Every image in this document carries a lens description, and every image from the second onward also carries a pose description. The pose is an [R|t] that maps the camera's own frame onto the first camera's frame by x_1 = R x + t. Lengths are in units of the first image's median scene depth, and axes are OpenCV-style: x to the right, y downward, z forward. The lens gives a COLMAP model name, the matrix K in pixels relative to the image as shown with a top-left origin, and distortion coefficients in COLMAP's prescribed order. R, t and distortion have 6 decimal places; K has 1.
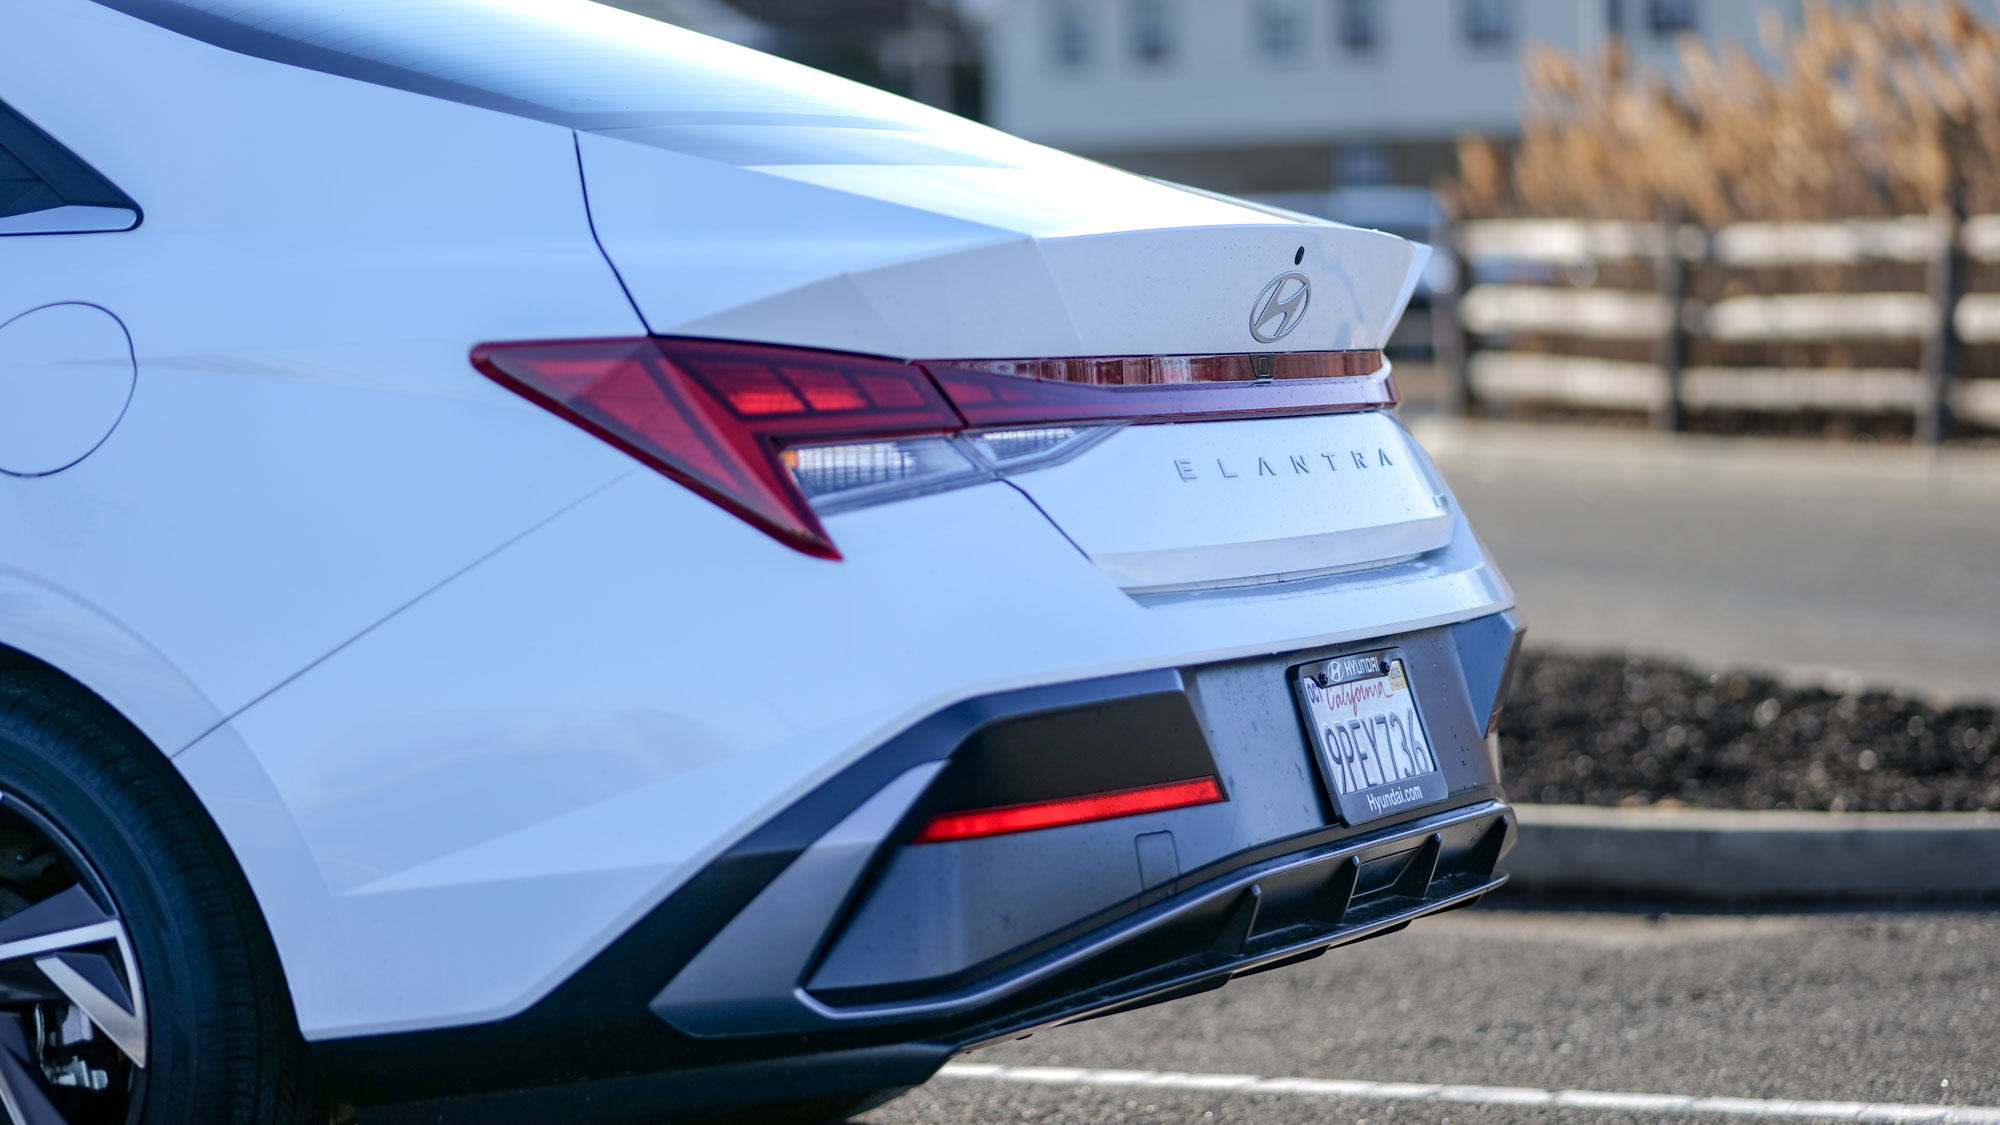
lens RADIAL K [[5316.5, 0, 1000.0], [0, 5316.5, 562.5], [0, 0, 1]] dist [-0.038339, -1.362082]
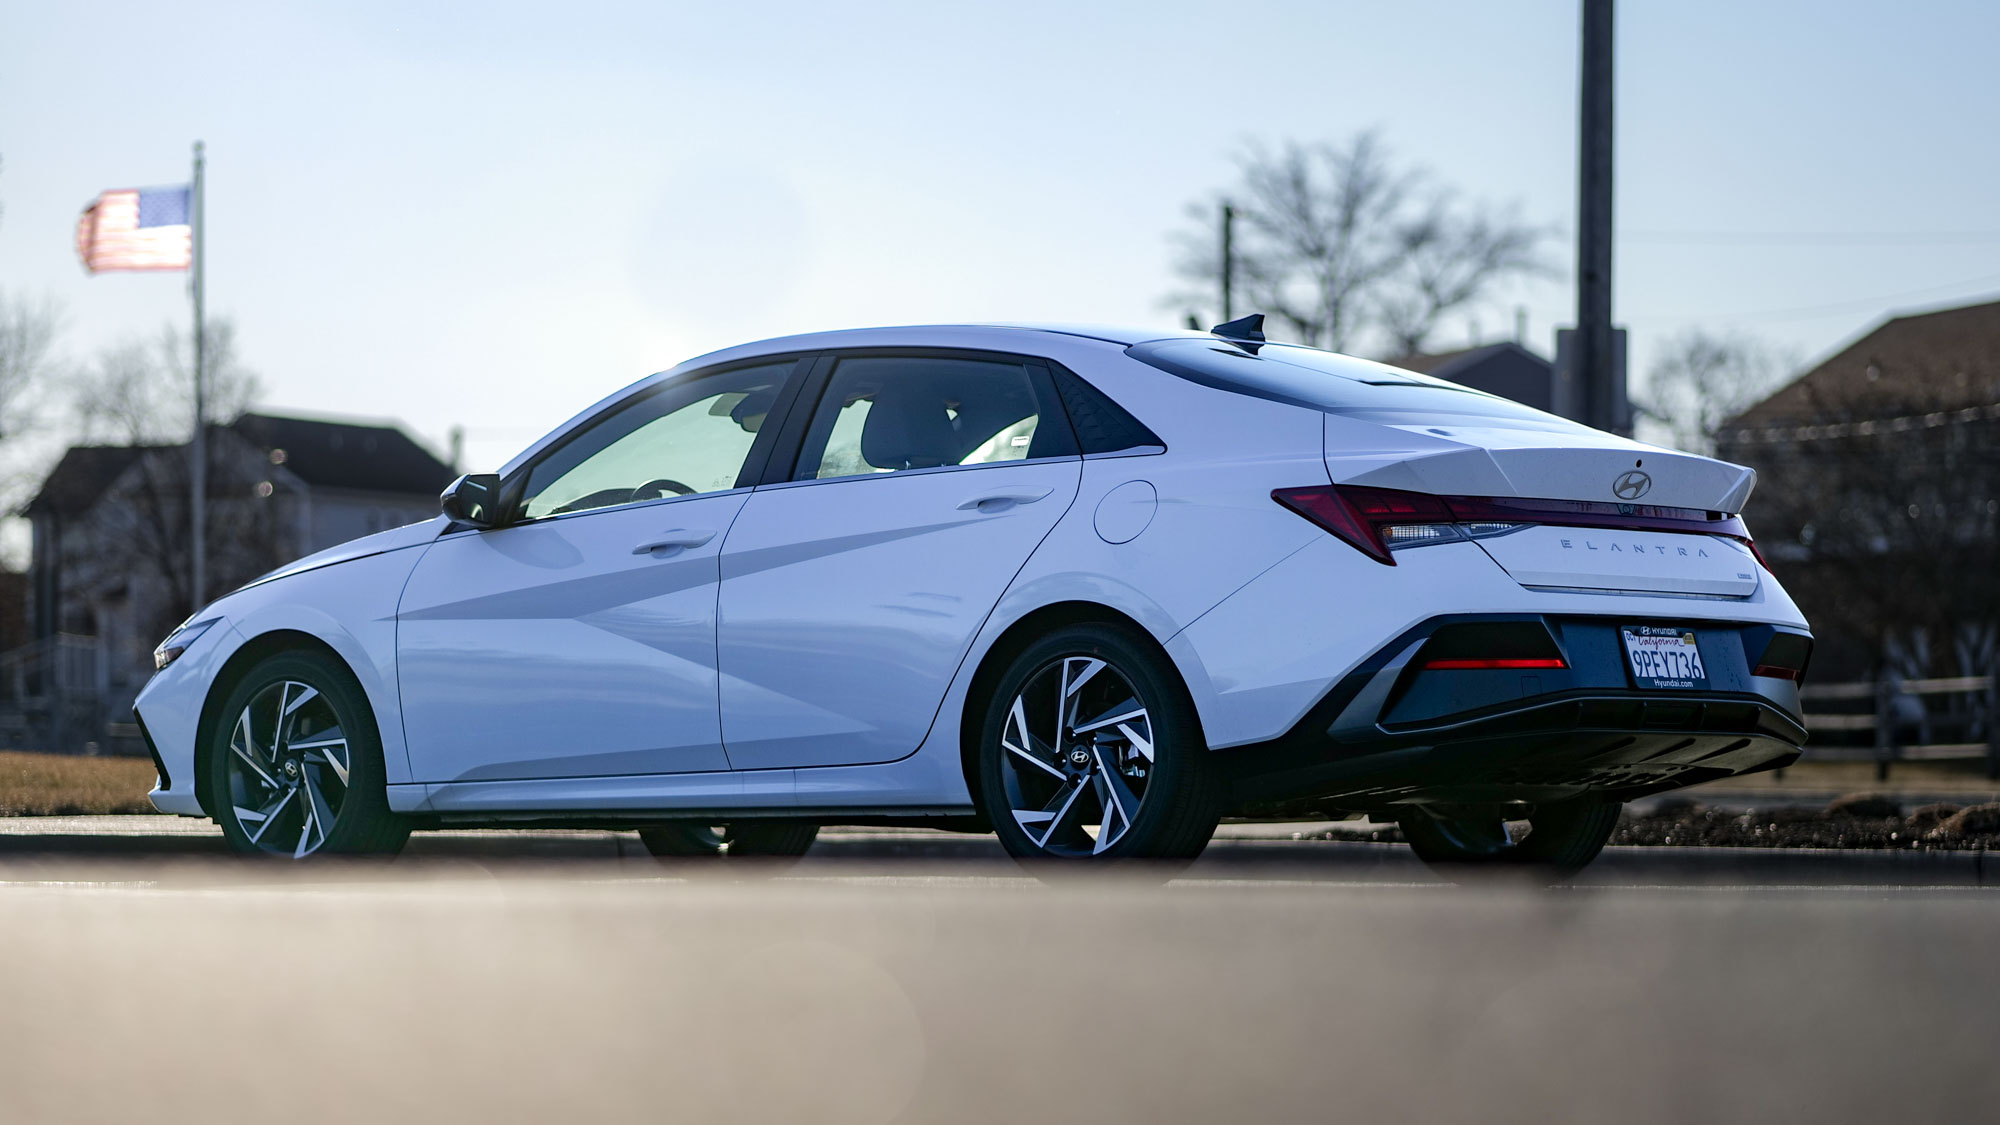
lens RADIAL K [[5580.9, 0, 1000.0], [0, 5580.9, 562.5], [0, 0, 1]] dist [-0.031521, -0.249543]
pose [[0.947607, -0.009609, -0.319295, 0.657276], [-0.018703, 0.996164, -0.085485, 0.234227], [0.318892, 0.086978, 0.943792, -1.668821]]
